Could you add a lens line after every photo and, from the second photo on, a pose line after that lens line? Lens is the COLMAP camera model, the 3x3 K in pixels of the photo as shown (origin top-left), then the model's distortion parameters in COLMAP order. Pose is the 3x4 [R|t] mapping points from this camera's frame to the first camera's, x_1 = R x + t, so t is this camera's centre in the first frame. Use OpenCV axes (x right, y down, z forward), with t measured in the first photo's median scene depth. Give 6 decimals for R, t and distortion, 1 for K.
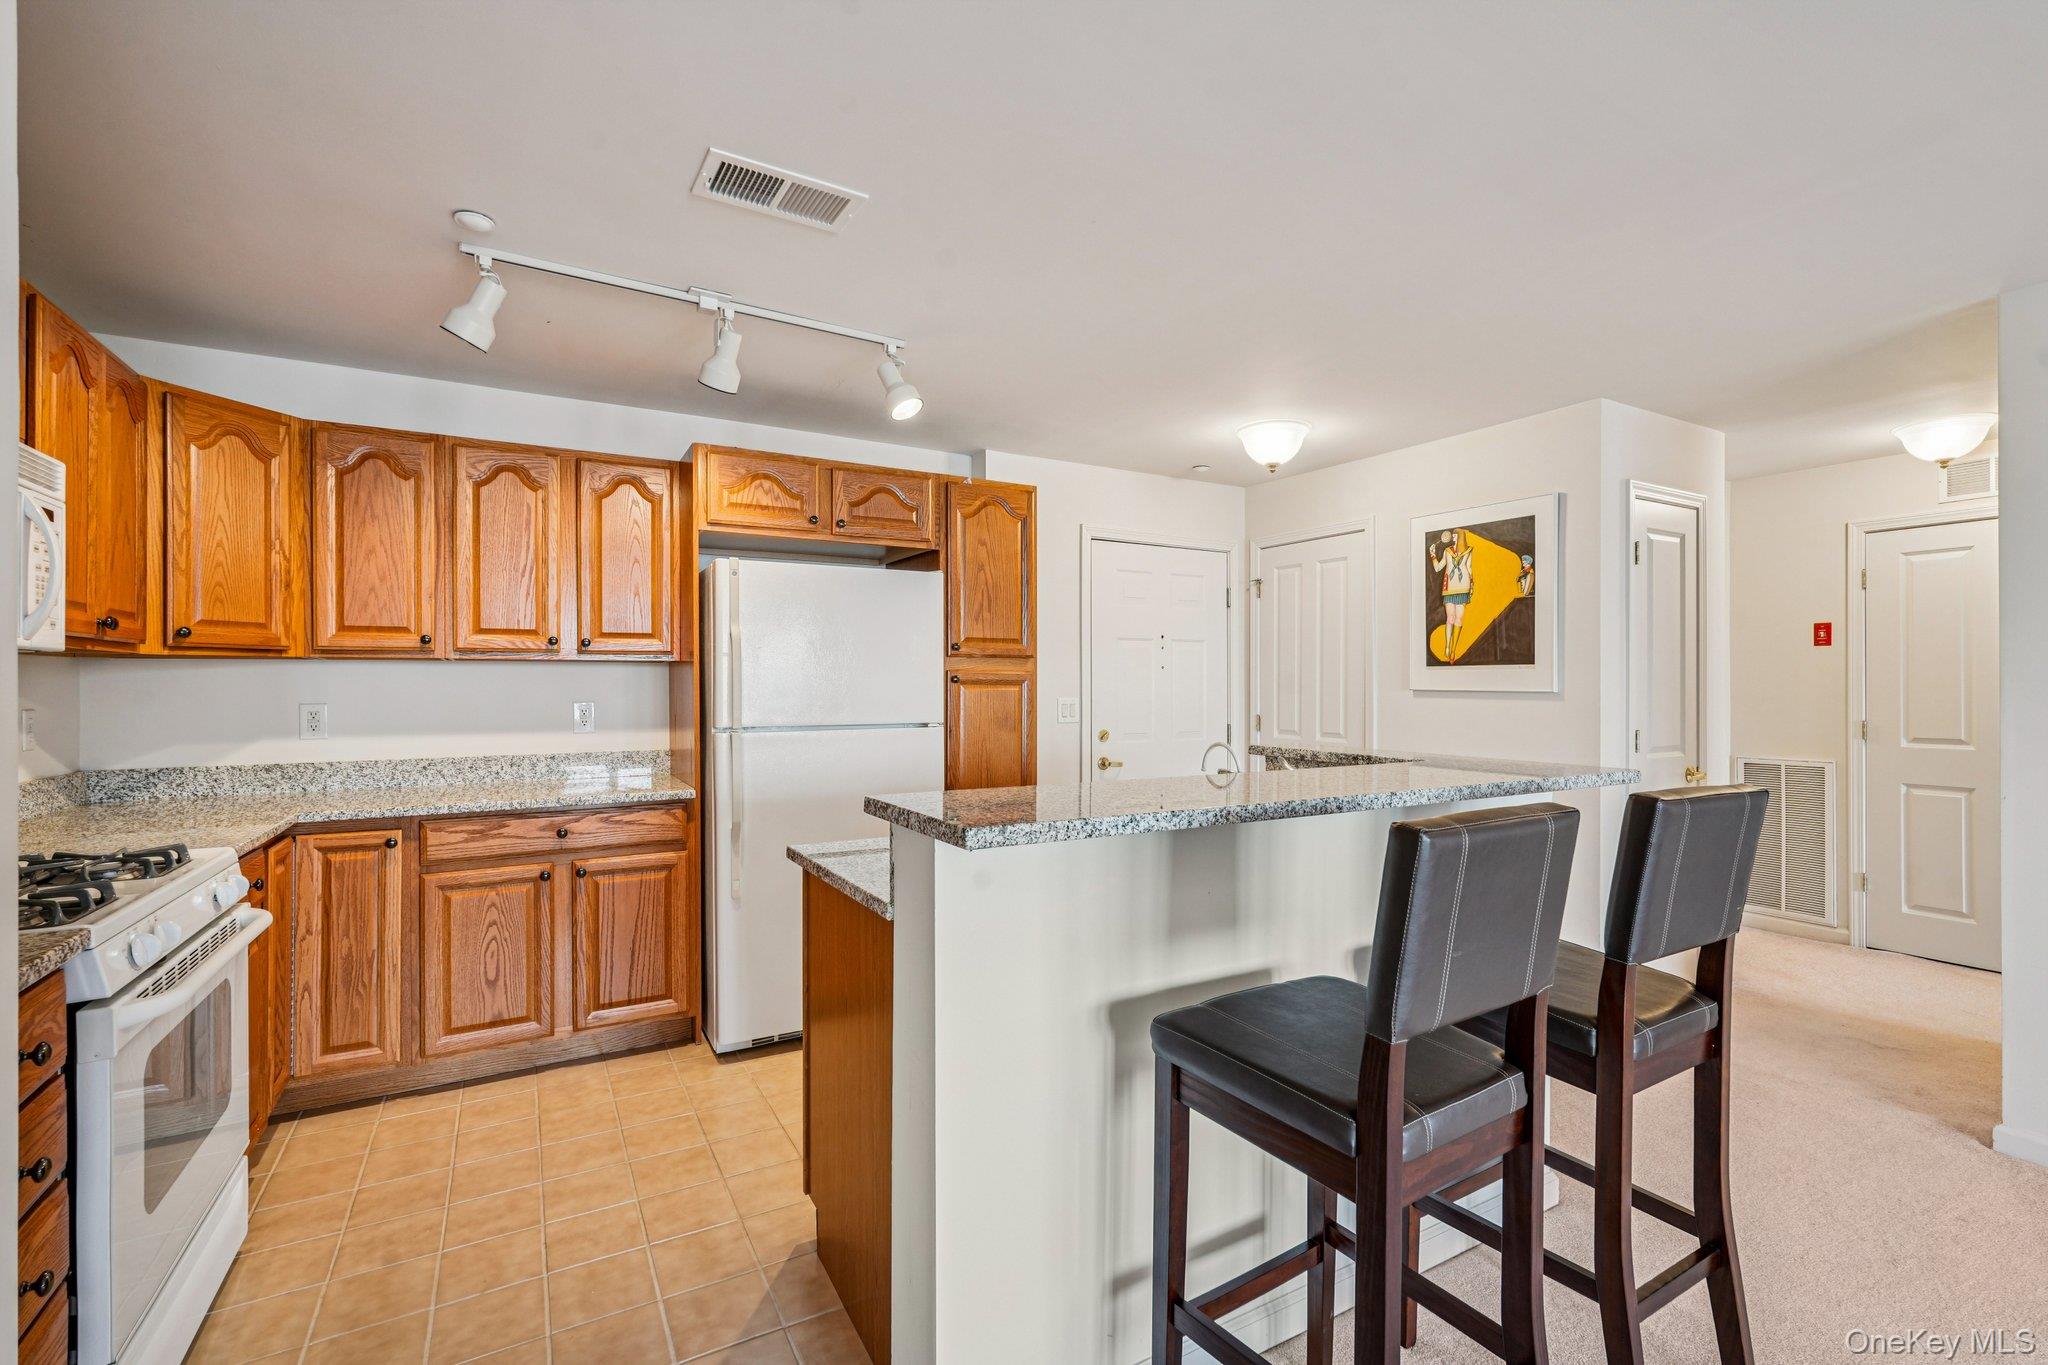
lens RADIAL K [[906.7, 0, 1015.5], [0, 906.7, 677.2], [0, 0, 1]] dist [-0.000987, 0.001095]
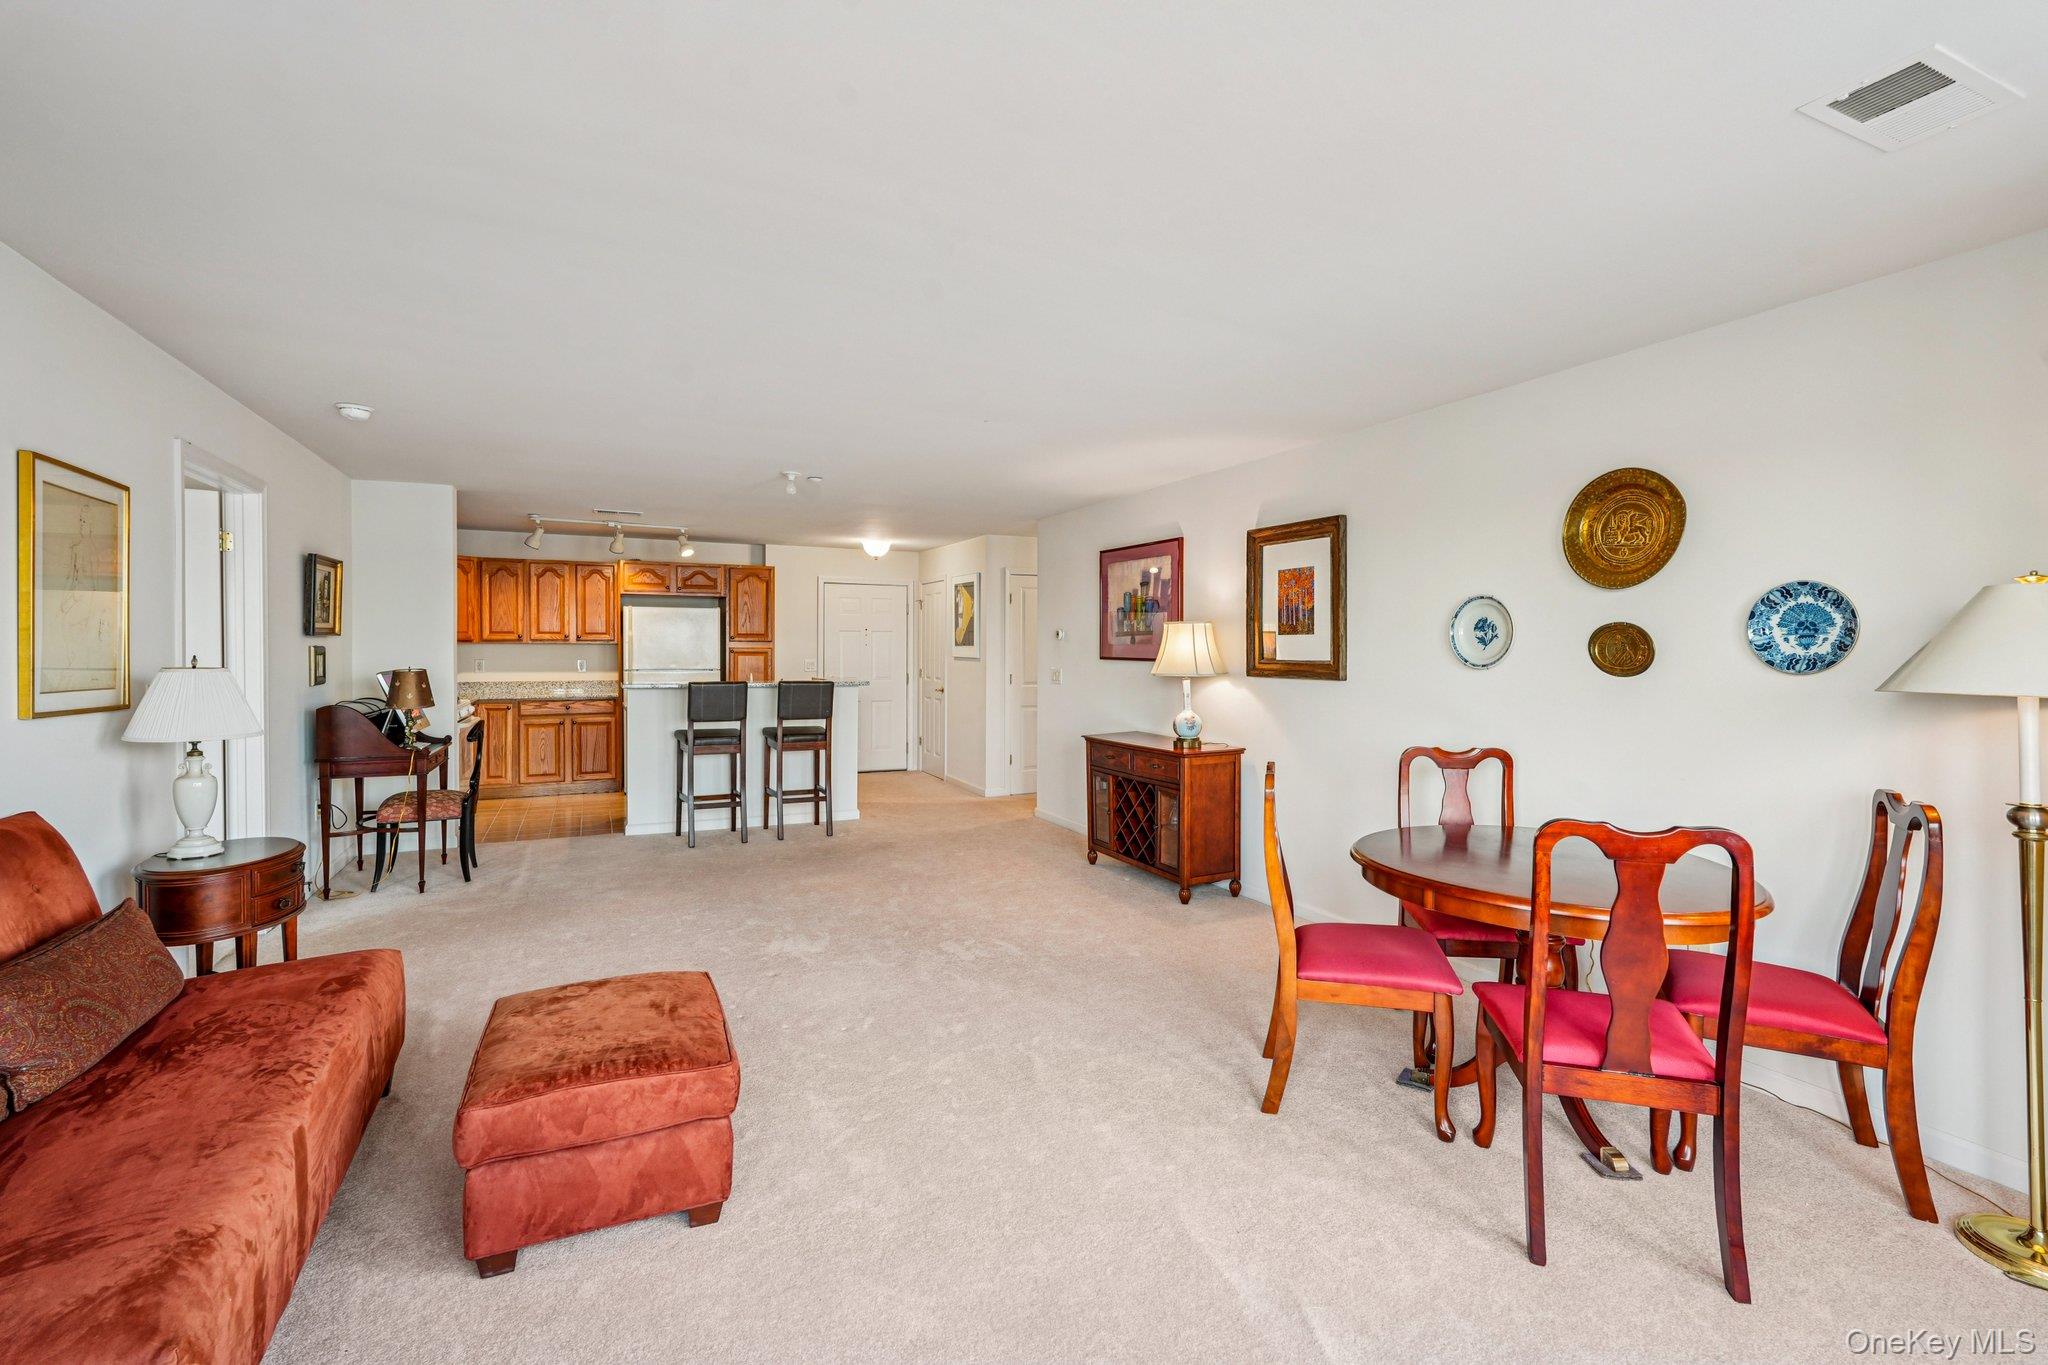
lens RADIAL K [[917.1, 0, 1019.0], [0, 917.1, 660.9], [0, 0, 1]] dist [-0.019483, 0.013625]
pose [[0.996800, 0.006160, -0.079693, 0.879068], [-0.004635, 0.999803, 0.019297, -0.022914], [0.079796, -0.018866, 0.996633, -1.334996]]
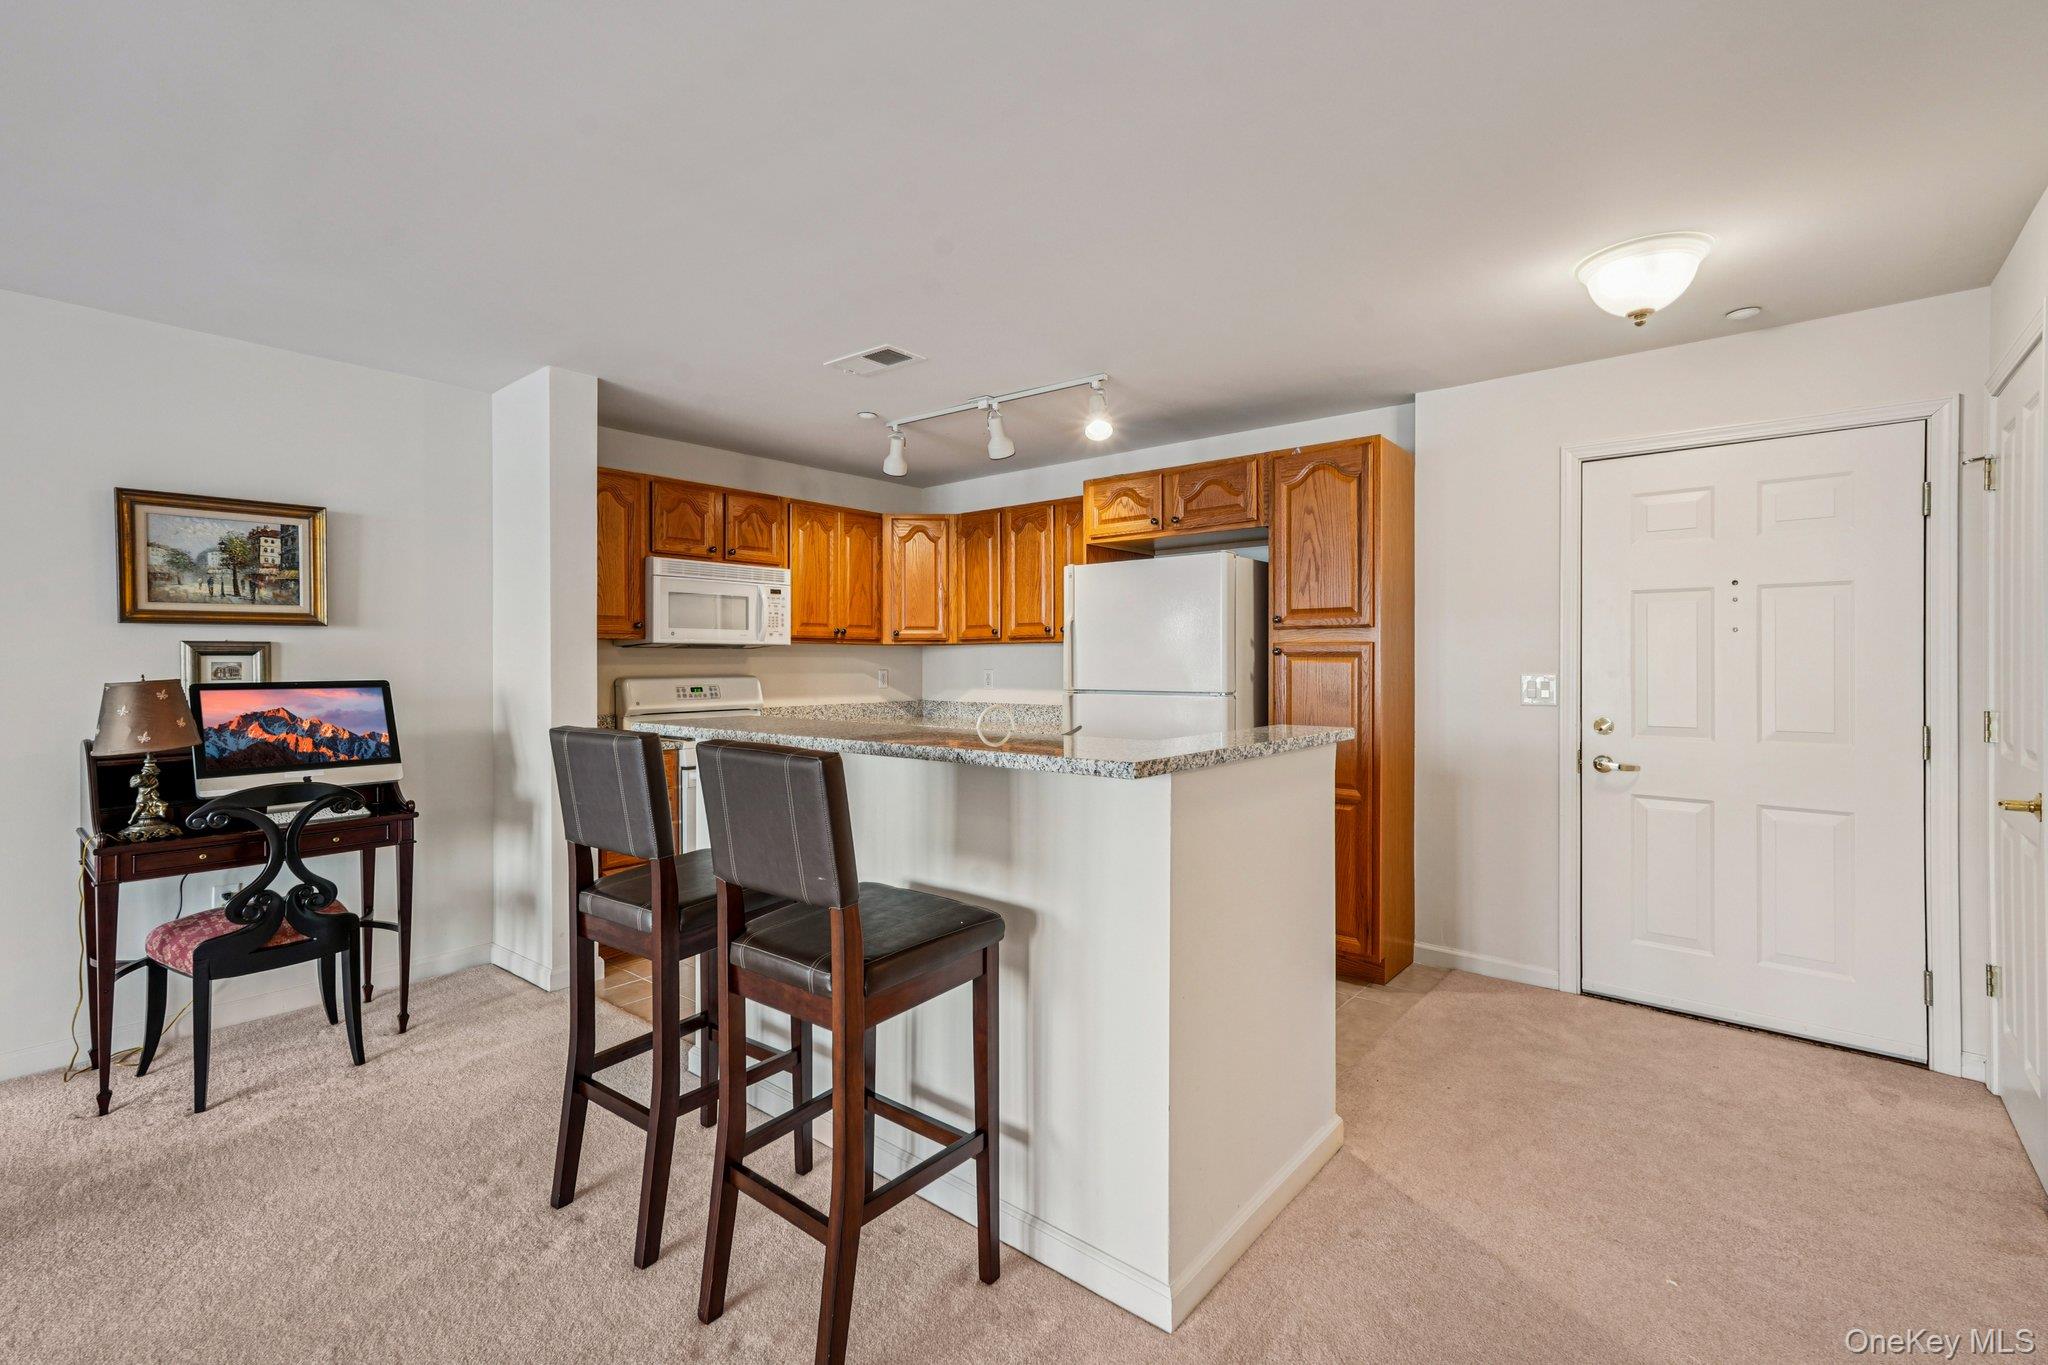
lens RADIAL K [[921.1, 0, 1017.1], [0, 921.1, 668.0], [0, 0, 1]] dist [0.036363, 0.000183]
pose [[0.343704, 0.006060, -0.939059, 0.814857], [0.009201, 0.999909, 0.009820, 0.007759], [0.939033, -0.012015, 0.343617, 0.377169]]
